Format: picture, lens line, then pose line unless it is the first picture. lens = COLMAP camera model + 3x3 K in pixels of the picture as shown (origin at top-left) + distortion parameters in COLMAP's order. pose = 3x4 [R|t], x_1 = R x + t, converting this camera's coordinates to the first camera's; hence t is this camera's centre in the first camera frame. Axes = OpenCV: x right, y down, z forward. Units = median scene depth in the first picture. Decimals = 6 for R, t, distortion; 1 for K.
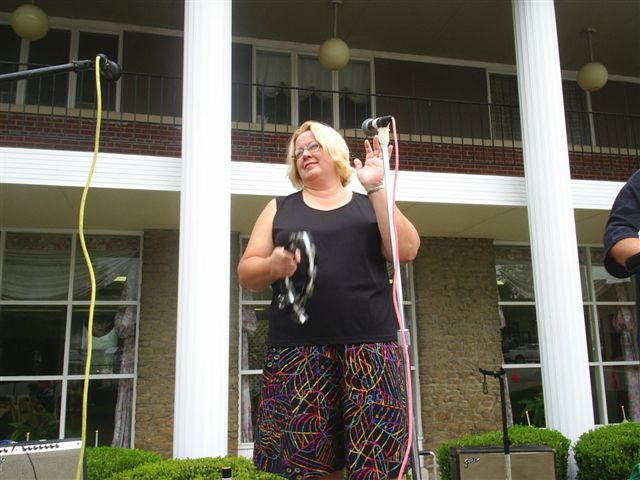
lens RADIAL K [[637.2, 0, 321.9], [0, 637.2, 227.0], [0, 0, 1]] dist [0.141970, -0.302454]
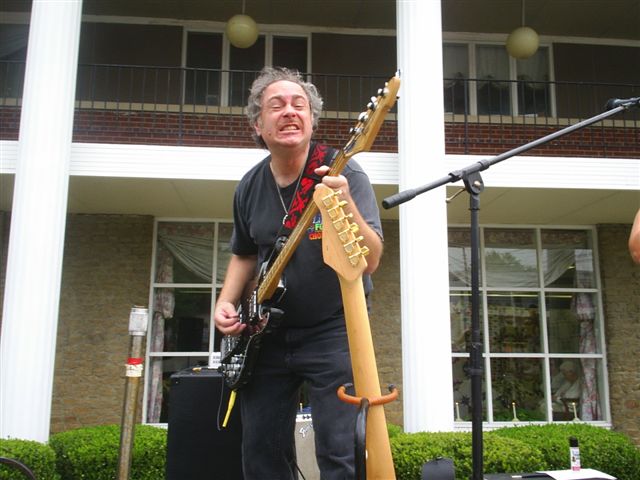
lens RADIAL K [[637.2, 0, 321.9], [0, 637.2, 227.0], [0, 0, 1]] dist [0.141970, -0.302454]
pose [[0.991995, -0.013951, -0.125502, -0.157143], [0.016407, 0.999693, 0.018556, -0.005050], [0.125204, -0.020466, 0.991920, -0.040788]]
